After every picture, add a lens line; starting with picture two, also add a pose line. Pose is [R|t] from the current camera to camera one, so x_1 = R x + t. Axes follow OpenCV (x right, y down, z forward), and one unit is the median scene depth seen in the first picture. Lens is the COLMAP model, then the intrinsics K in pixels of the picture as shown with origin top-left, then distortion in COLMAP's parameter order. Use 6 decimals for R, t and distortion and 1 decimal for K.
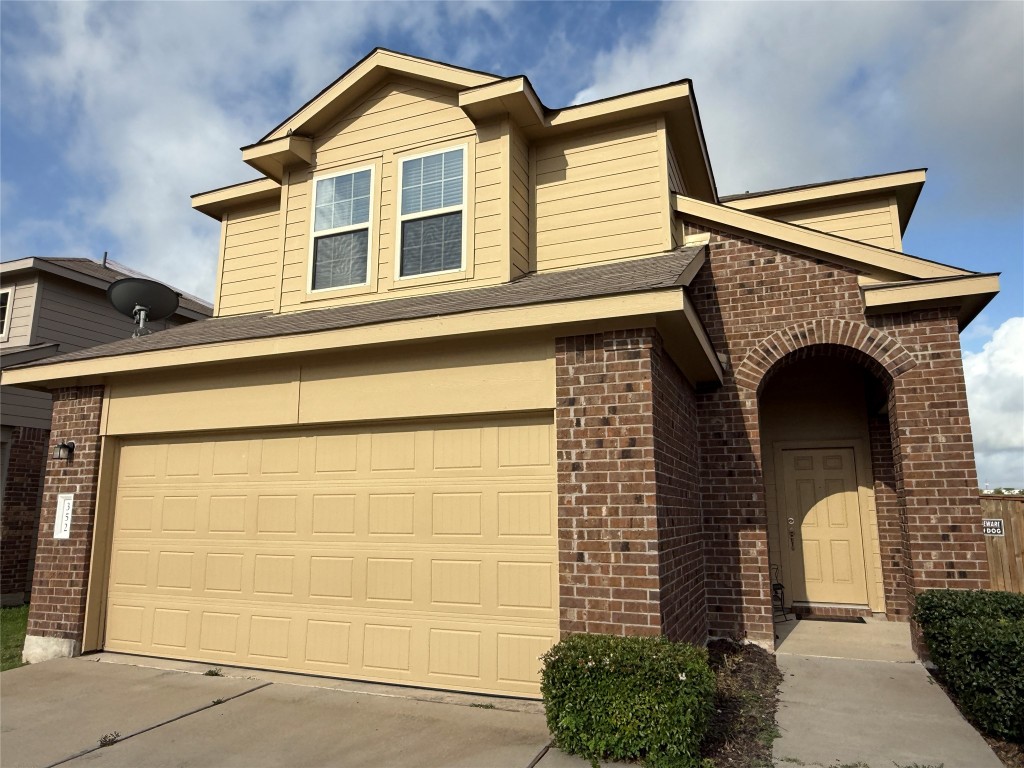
lens RADIAL K [[688.1, 0, 512.0], [0, 688.1, 384.0], [0, 0, 1]] dist [-0.010240, -0.001976]
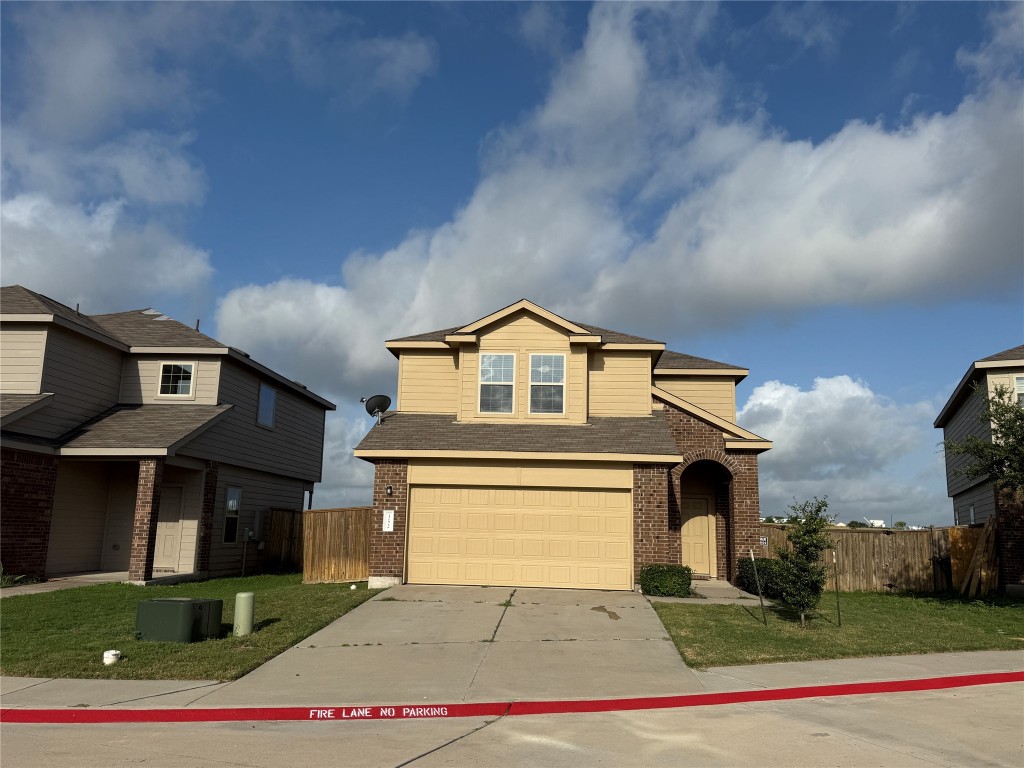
lens RADIAL K [[817.0, 0, 512.0], [0, 817.0, 384.0], [0, 0, 1]] dist [0.067626, -0.003767]
pose [[0.950479, 0.080538, 0.300171, -1.105661], [-0.083042, 0.996536, -0.004426, -0.256436], [-0.299488, -0.020720, 0.953875, -1.566604]]
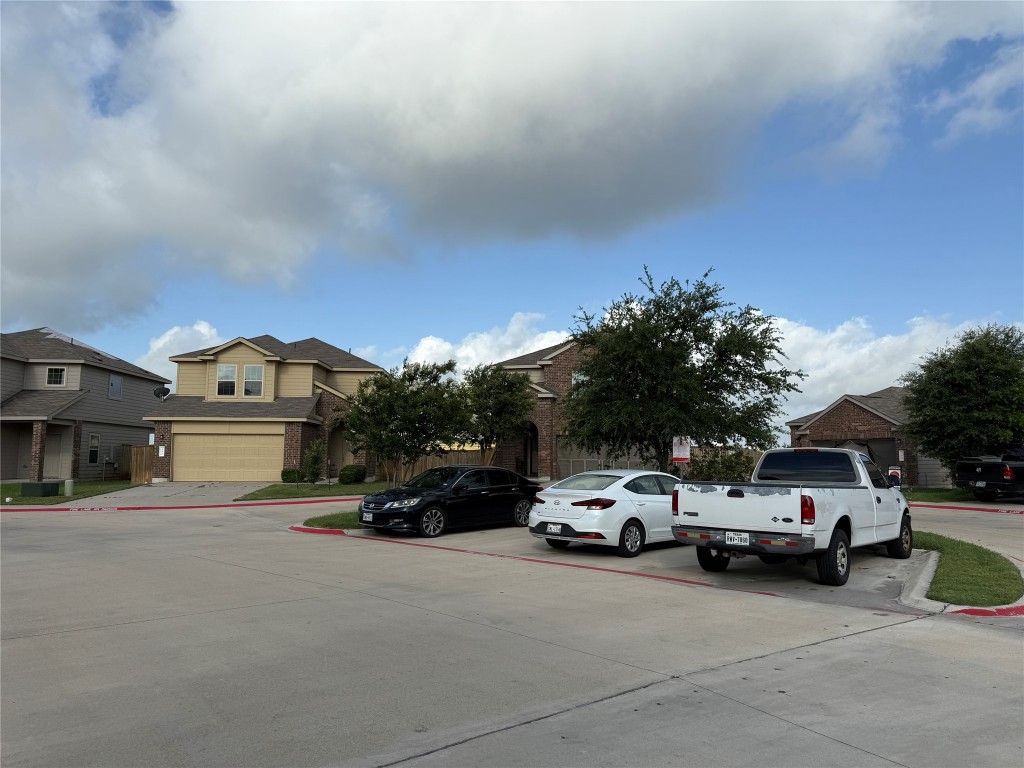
lens RADIAL K [[721.1, 0, 512.9], [0, 721.1, 390.7], [0, 0, 1]] dist [0.083194, -0.123251]
pose [[0.913966, 0.049098, 0.402811, -0.511729], [-0.085222, 0.993740, 0.072241, -0.722968], [-0.396742, -0.100354, 0.912428, -4.126218]]
